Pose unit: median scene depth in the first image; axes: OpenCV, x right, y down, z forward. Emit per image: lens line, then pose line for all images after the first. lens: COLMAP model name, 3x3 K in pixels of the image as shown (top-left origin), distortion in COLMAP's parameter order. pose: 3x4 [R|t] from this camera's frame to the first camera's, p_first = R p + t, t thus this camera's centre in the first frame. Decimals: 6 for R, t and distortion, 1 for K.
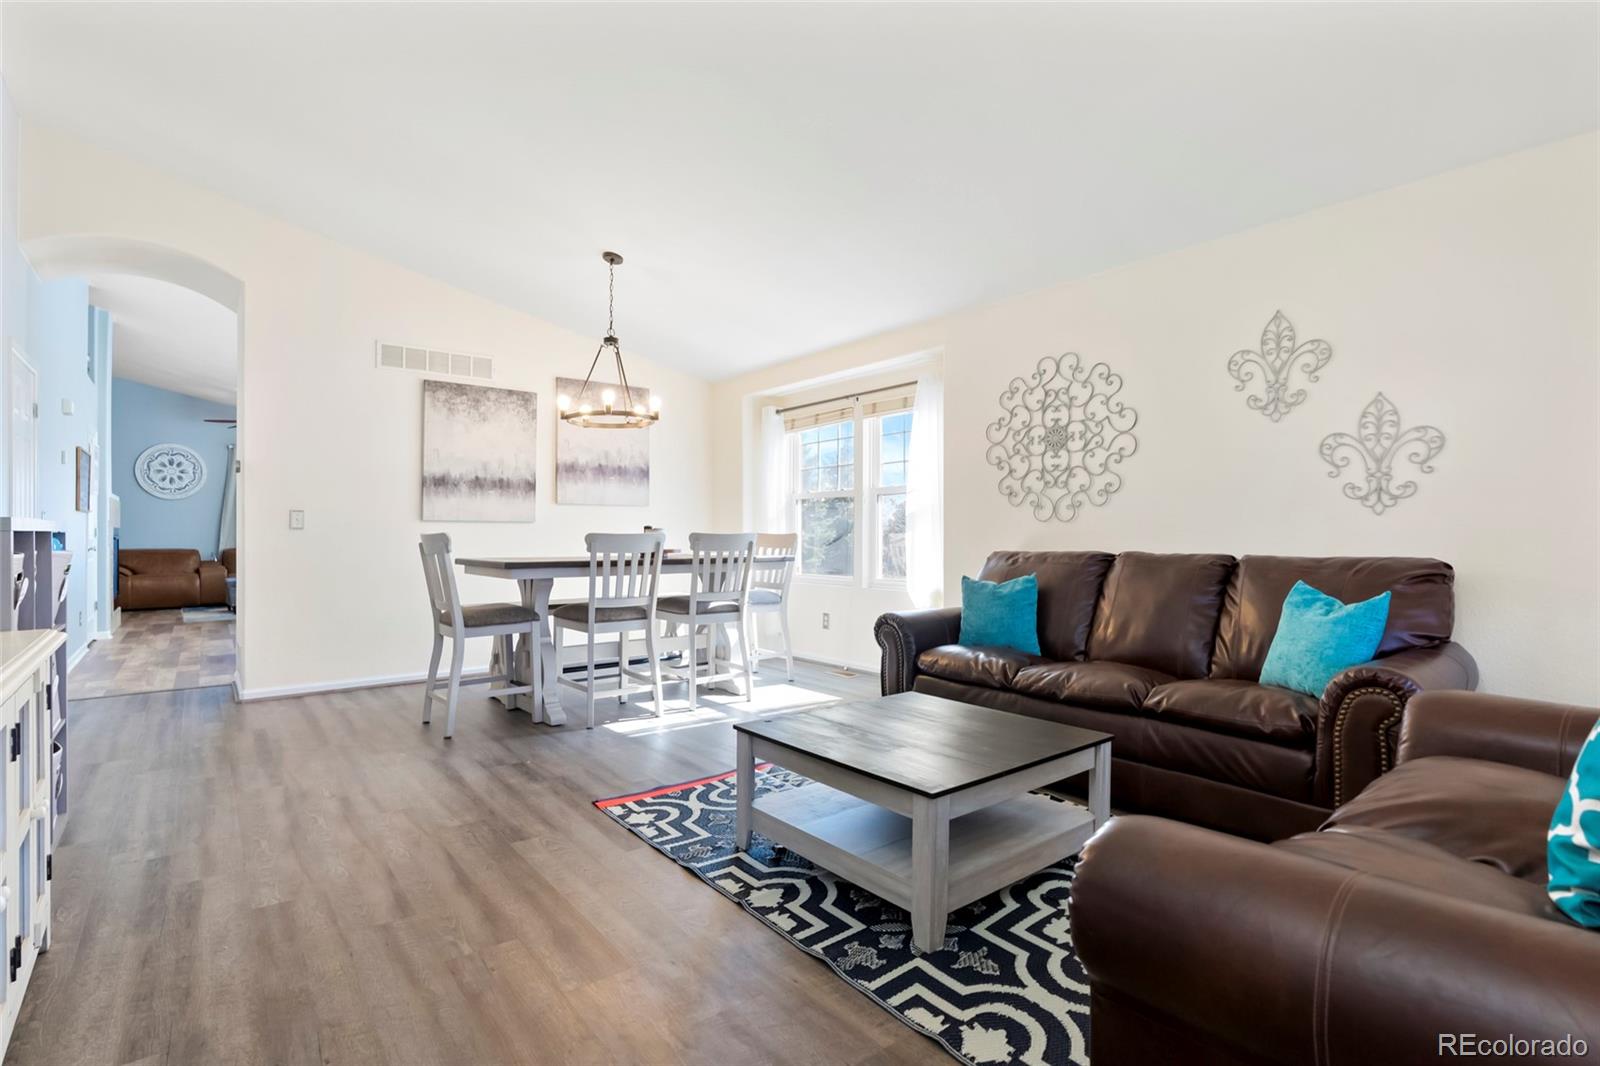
lens RADIAL K [[755.5, 0, 795.5], [0, 755.5, 525.5], [0, 0, 1]] dist [0.002530, -0.000254]
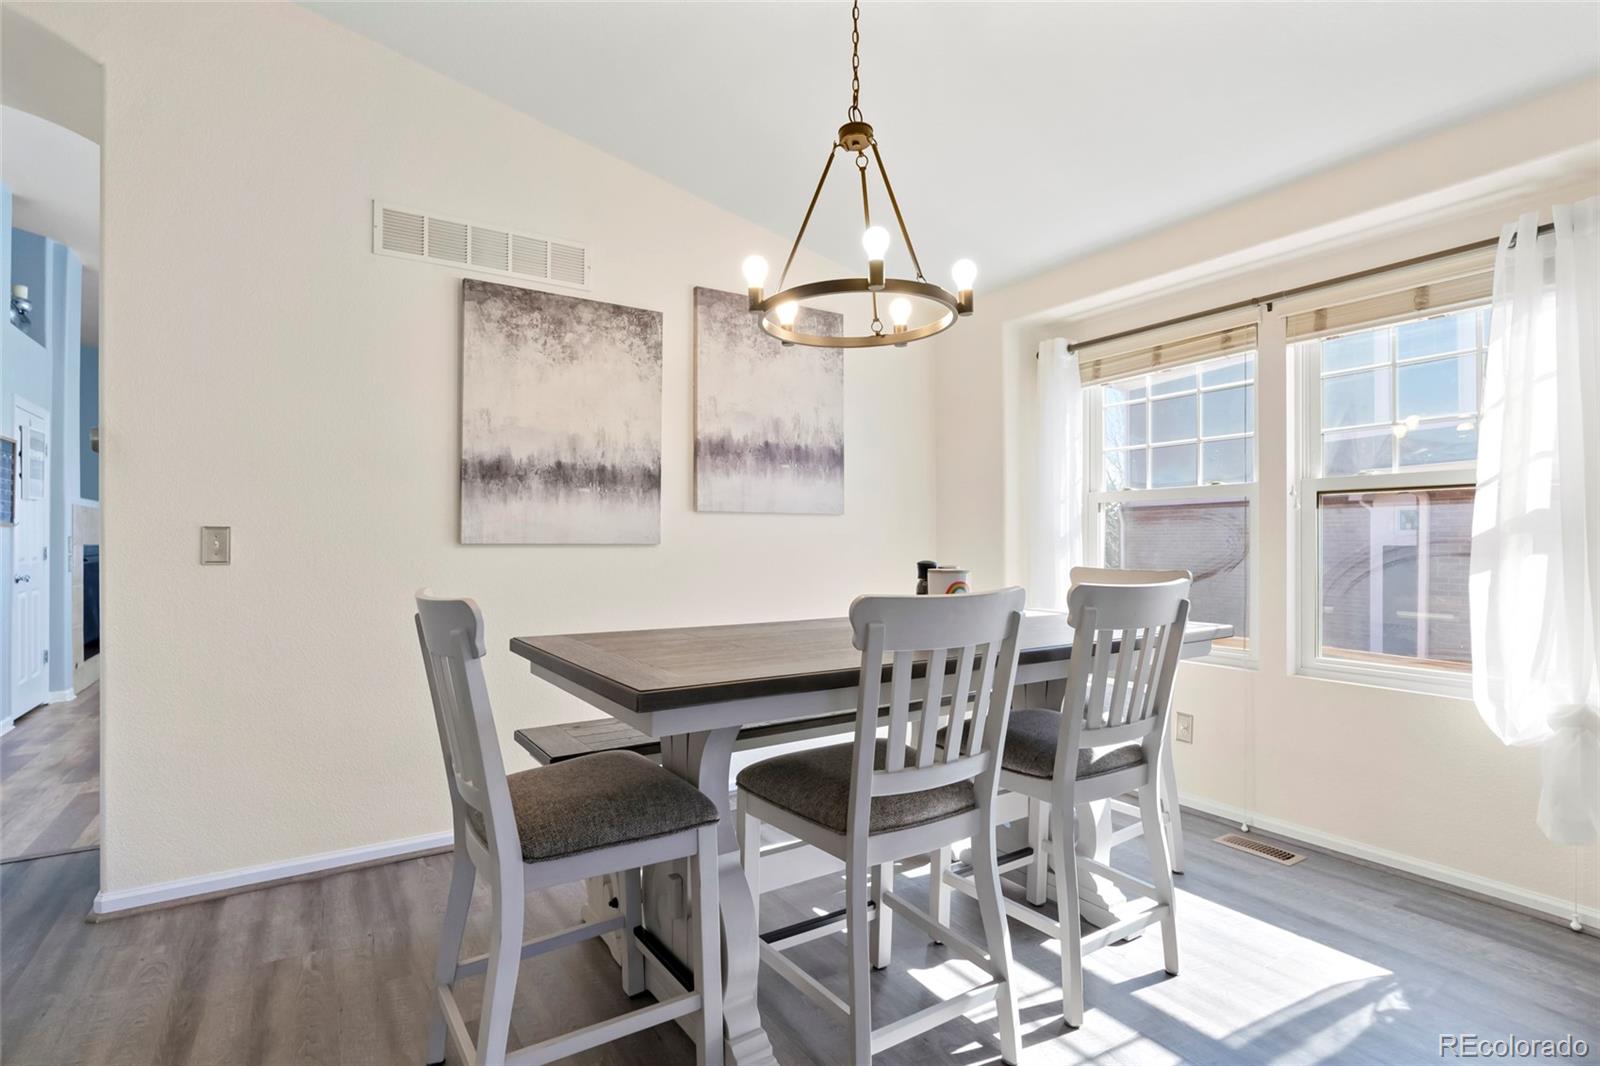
lens RADIAL K [[796.7, 0, 803.7], [0, 796.7, 542.1], [0, 0, 1]] dist [-0.002530, 0.003586]
pose [[0.994608, 0.001661, -0.103688, -0.188306], [-0.000537, 0.999941, 0.010868, -0.013558], [0.103700, -0.010754, 0.994550, 0.451025]]
